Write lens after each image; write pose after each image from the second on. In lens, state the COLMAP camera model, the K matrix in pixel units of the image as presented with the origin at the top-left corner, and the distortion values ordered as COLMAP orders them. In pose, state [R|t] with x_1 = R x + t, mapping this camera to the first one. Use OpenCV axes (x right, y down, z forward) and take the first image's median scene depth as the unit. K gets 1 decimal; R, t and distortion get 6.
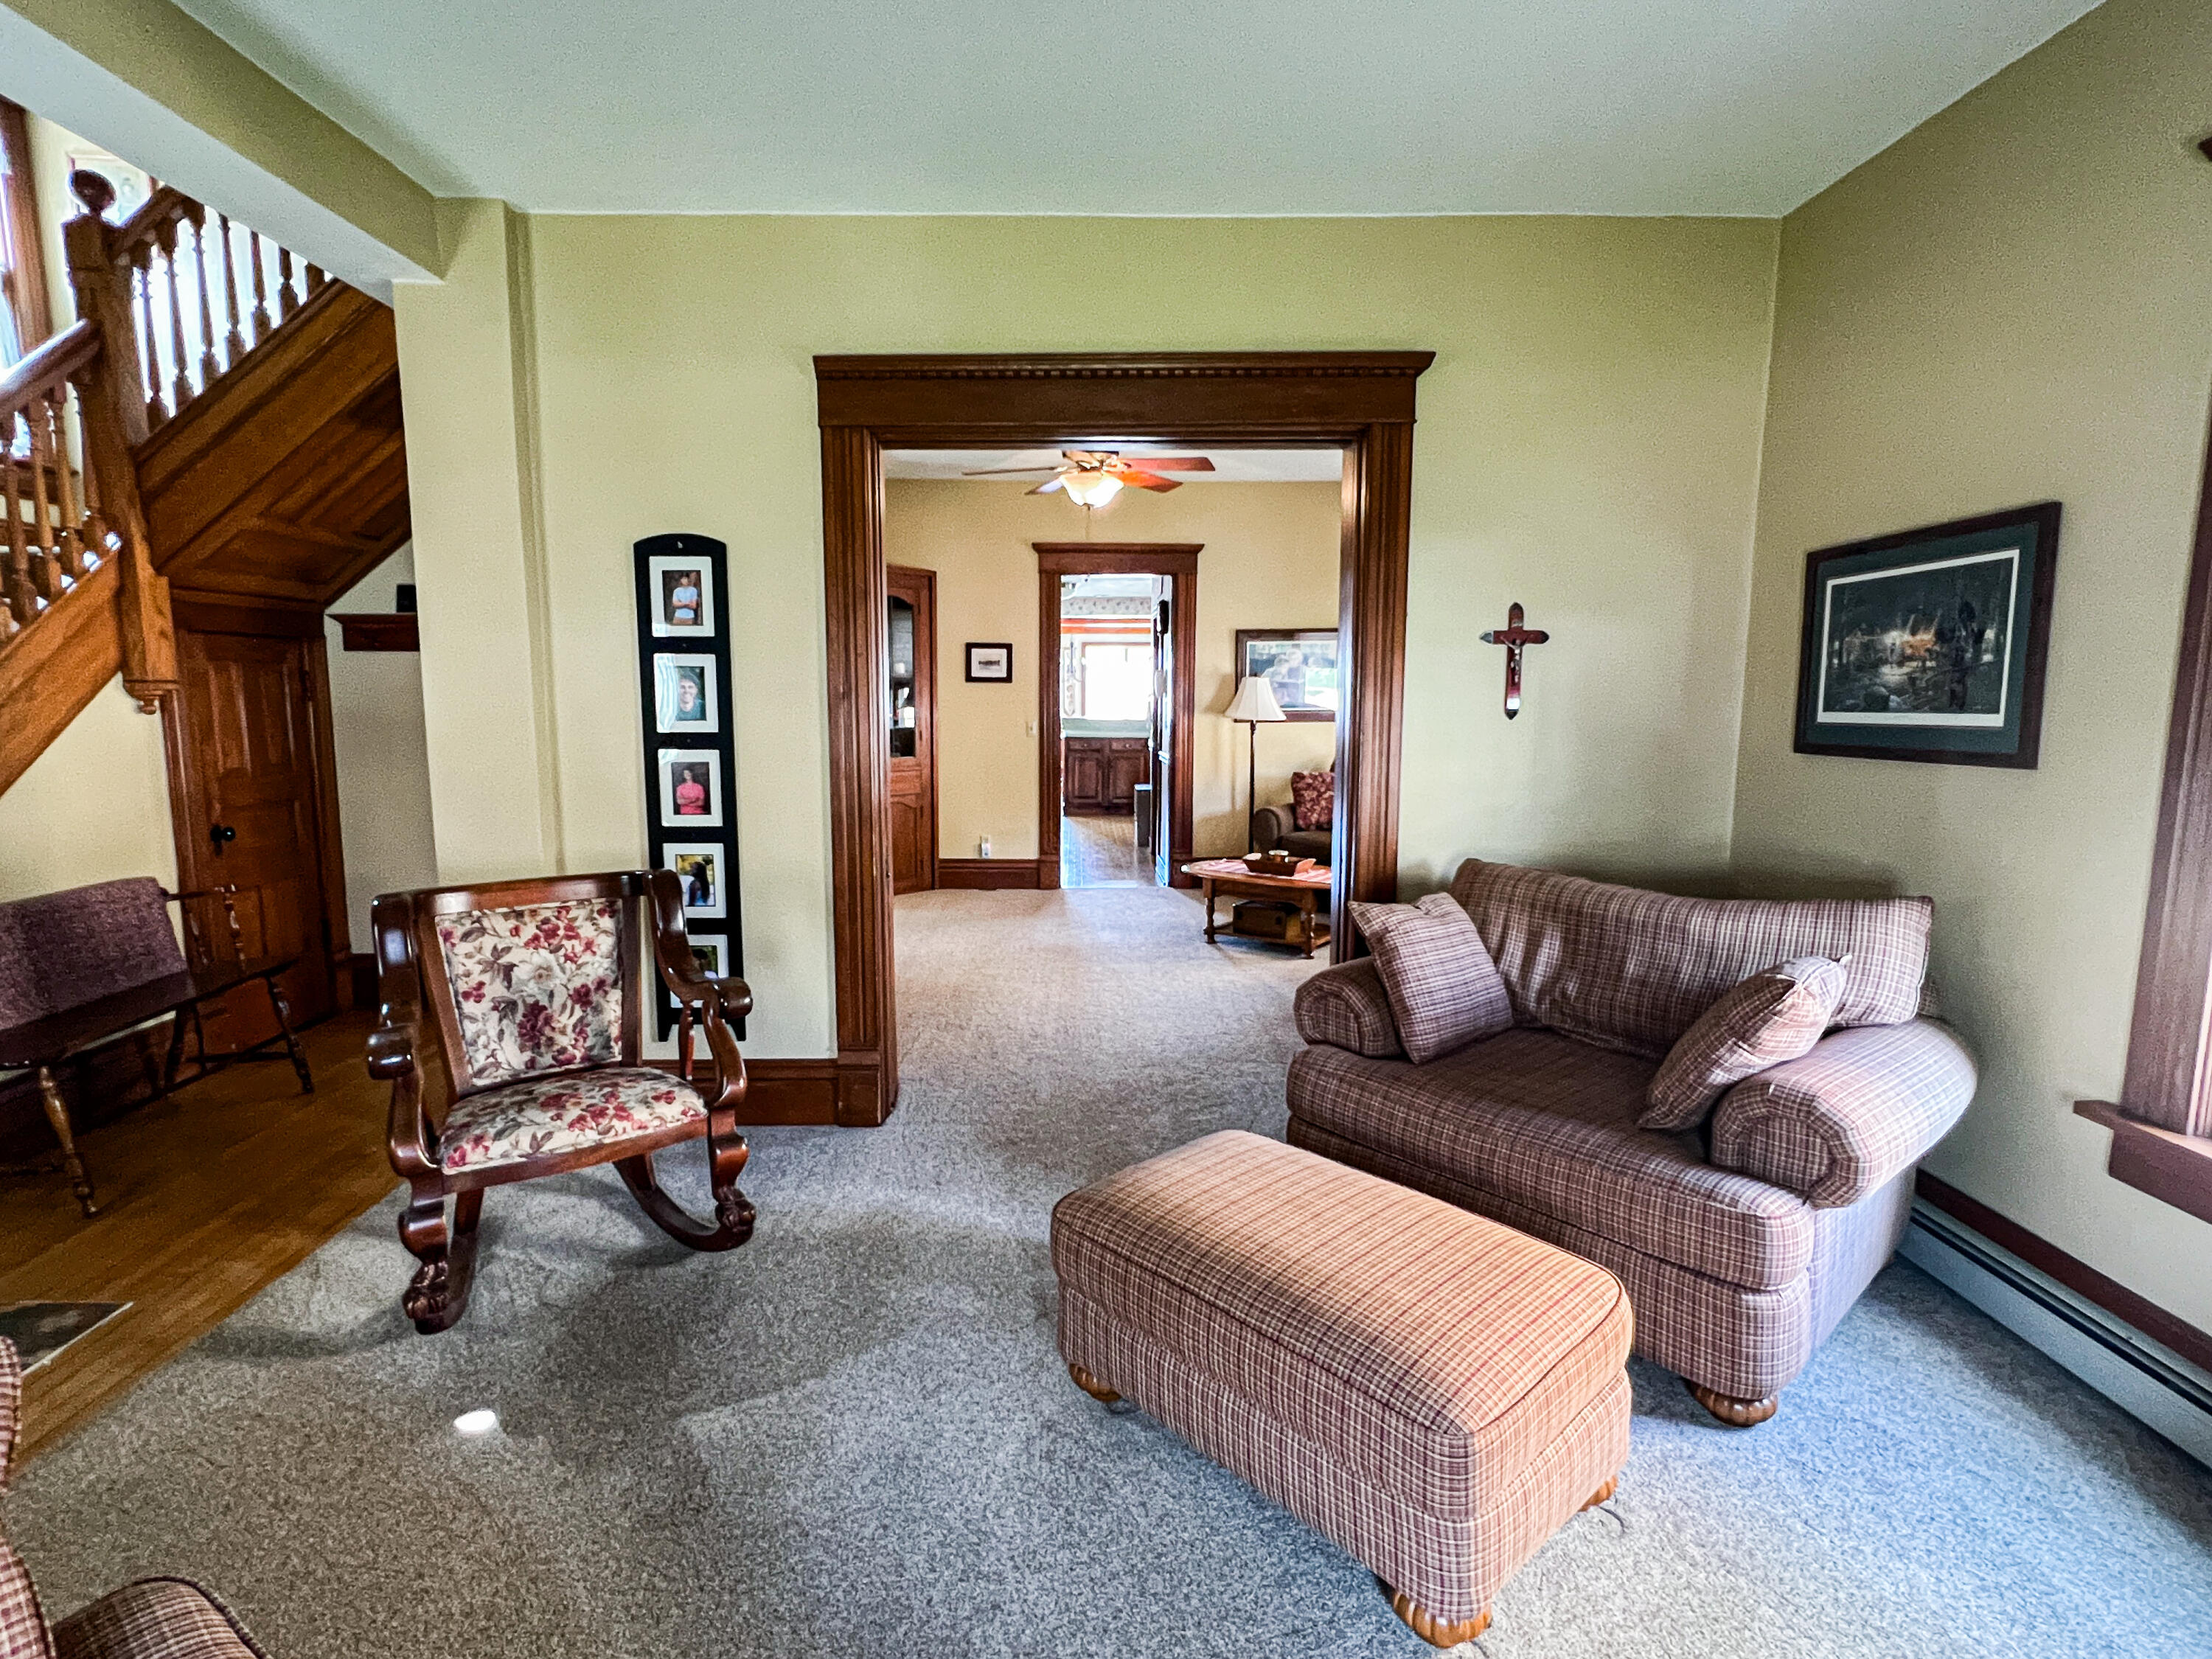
lens RADIAL K [[1122.6, 0, 1115.7], [0, 1122.6, 822.2], [0, 0, 1]] dist [-0.002277, -0.000124]
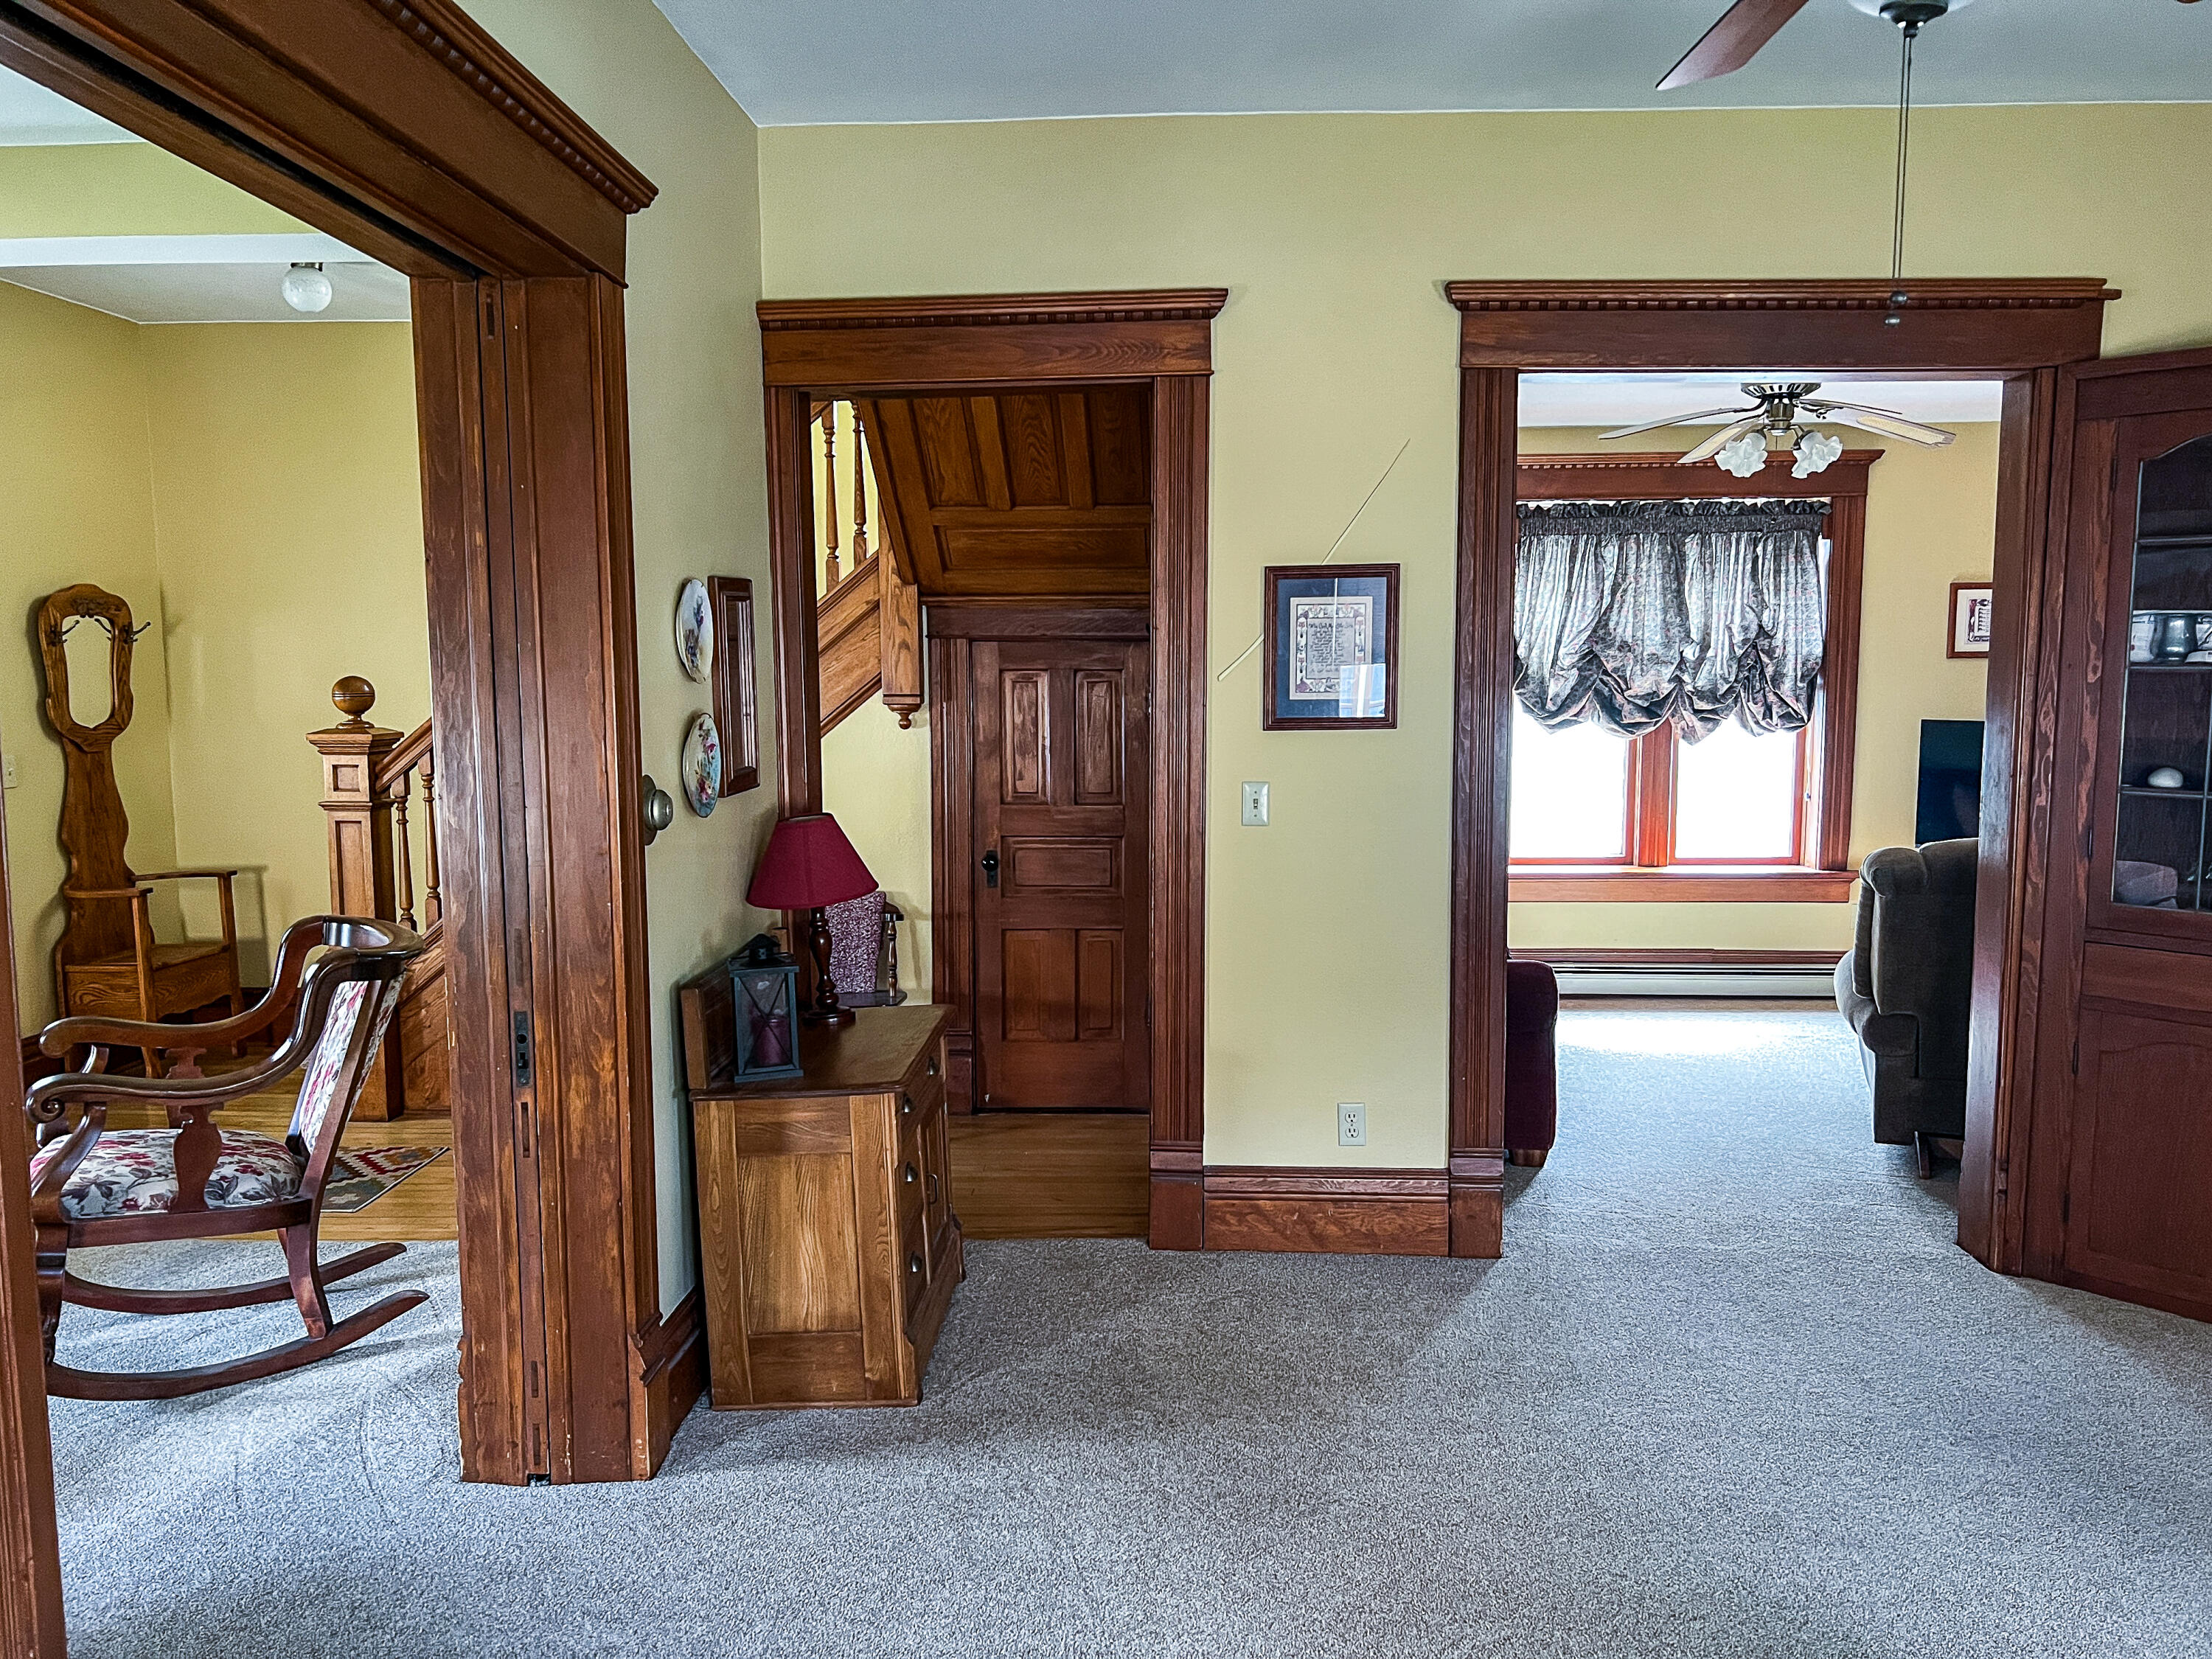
lens RADIAL K [[1665.9, 0, 1129.1], [0, 1665.9, 849.4], [0, 0, 1]] dist [0.071225, -0.080037]
pose [[-0.077281, 0.106383, -0.991317, 0.705305], [-0.120117, 0.986055, 0.115182, -0.226593], [0.989747, 0.127975, -0.063425, 1.607218]]
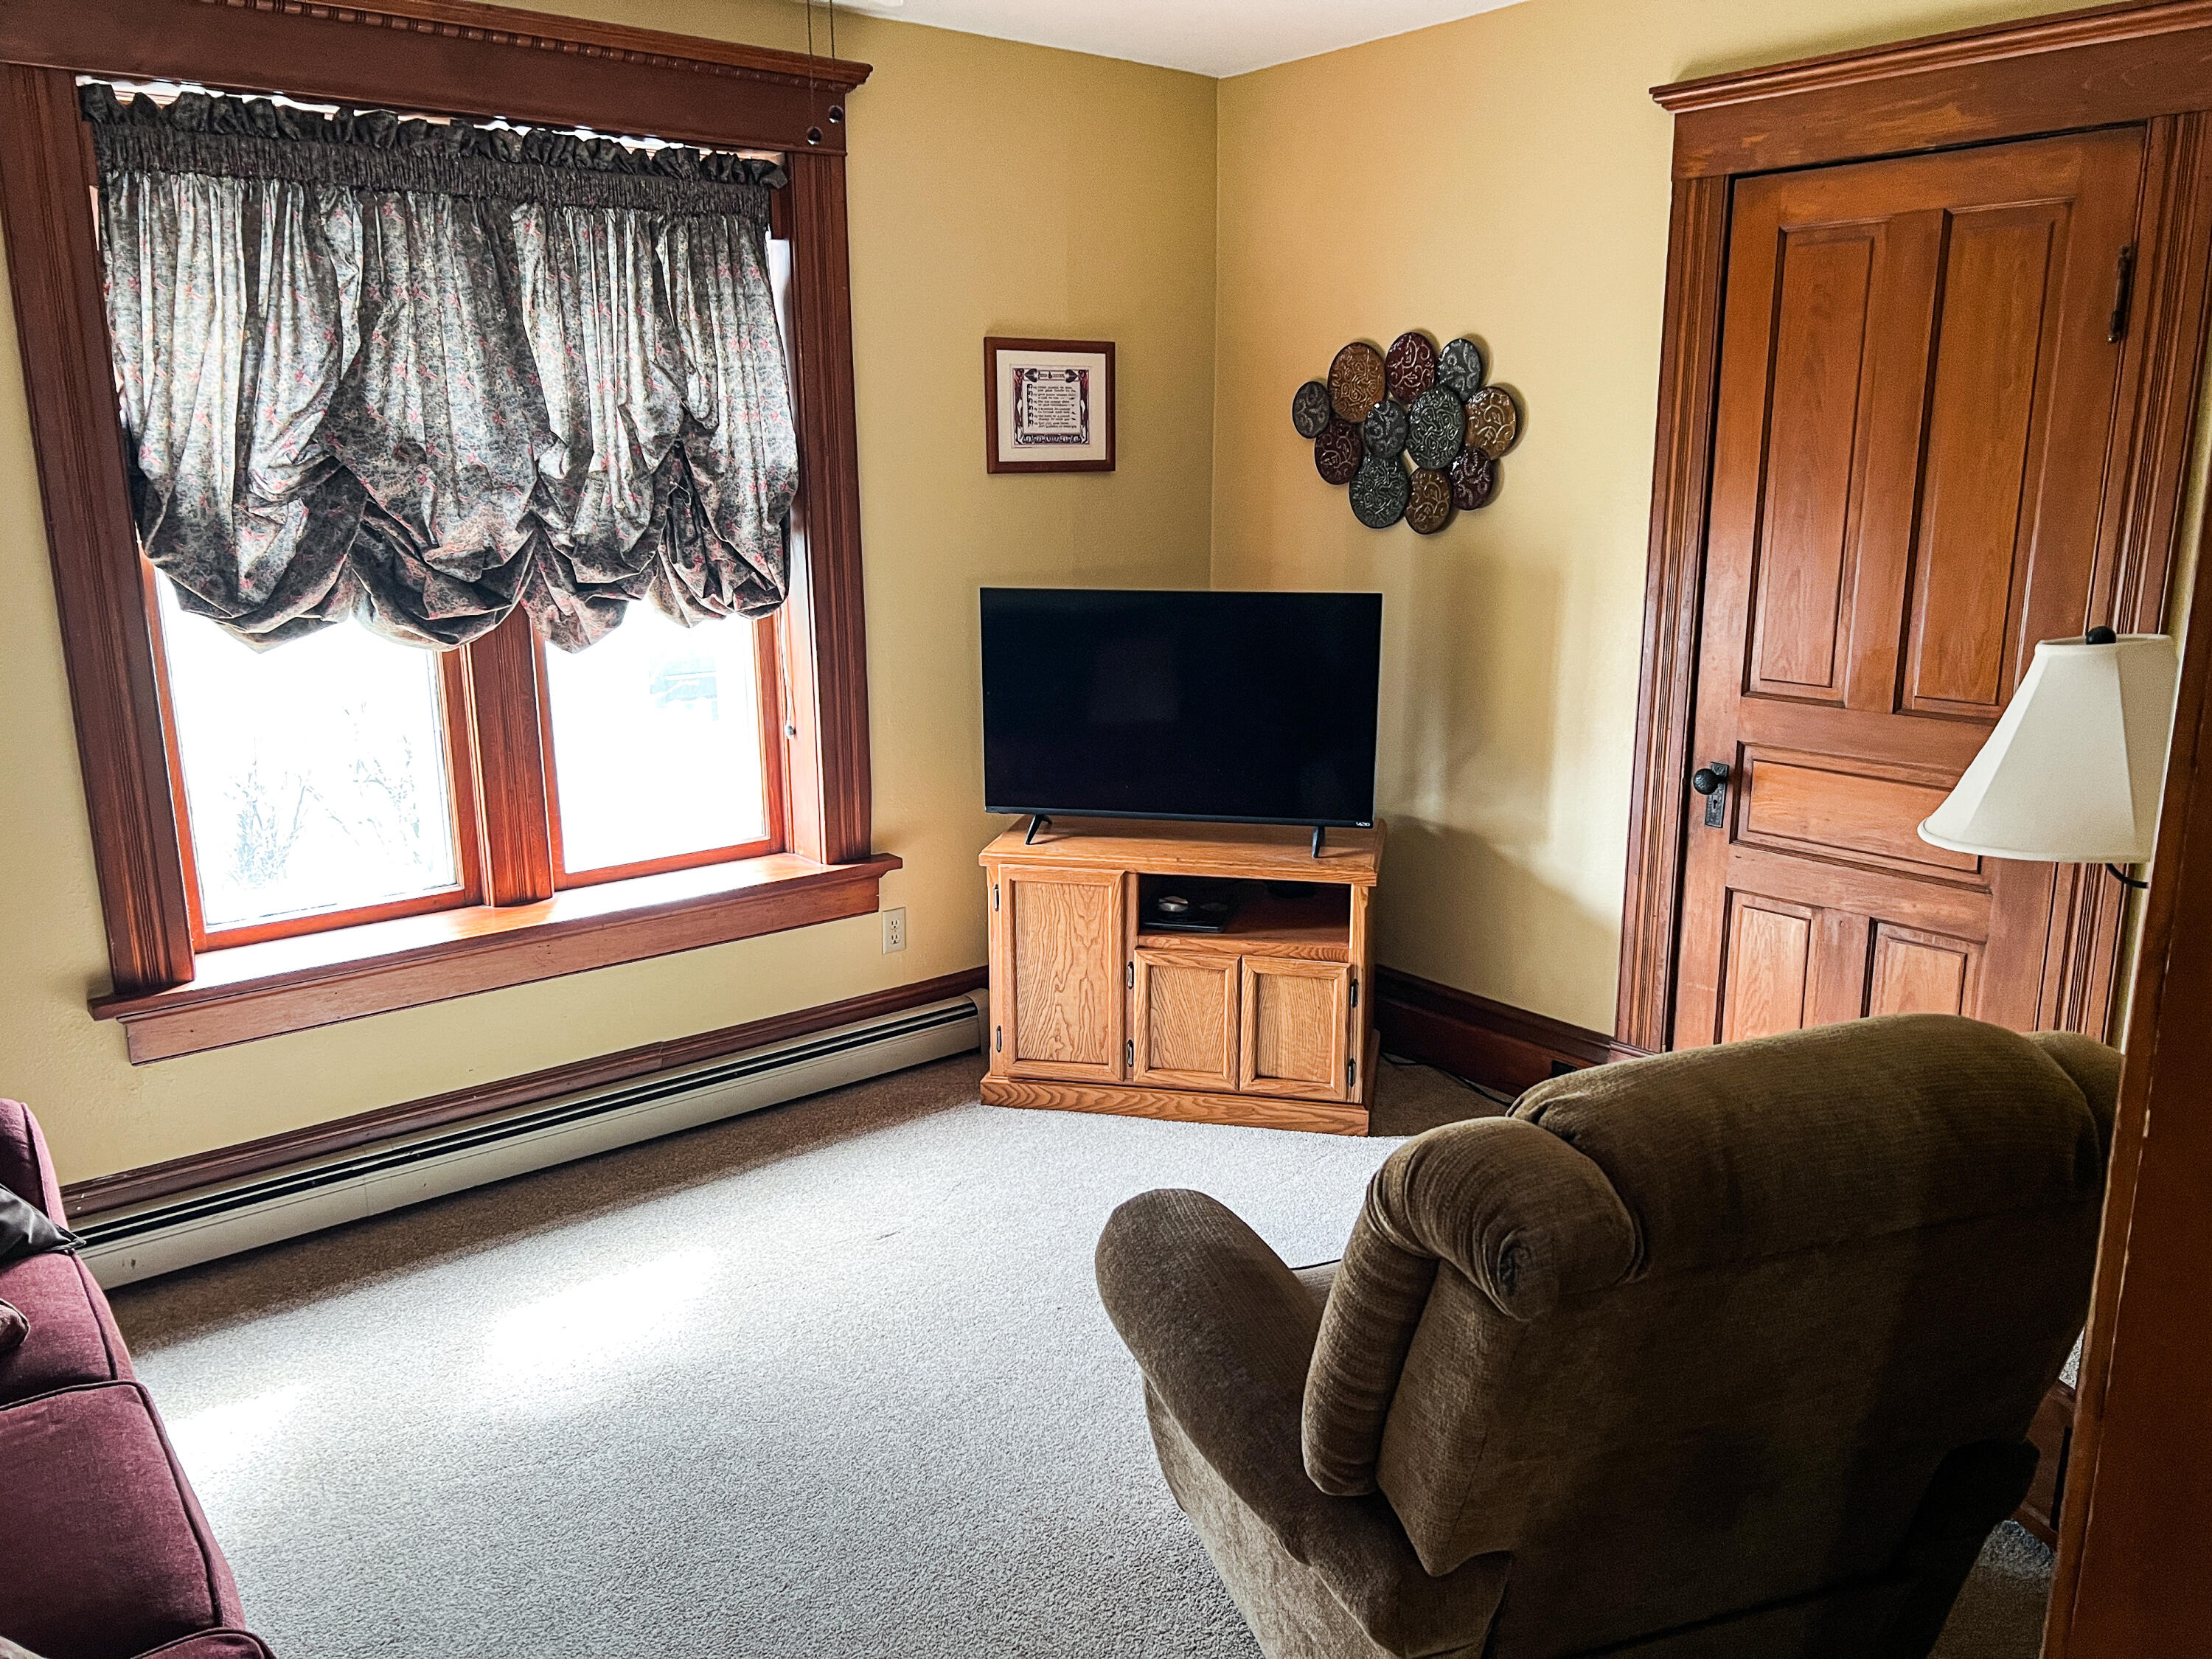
lens RADIAL K [[1665.9, 0, 1124.2], [0, 1665.9, 819.4], [0, 0, 1]] dist [0.071225, -0.080037]
pose [[0.604061, 0.169062, -0.778799, -0.567486], [-0.089587, 0.985450, 0.144436, -0.284258], [0.791886, -0.017478, 0.610418, 1.813263]]
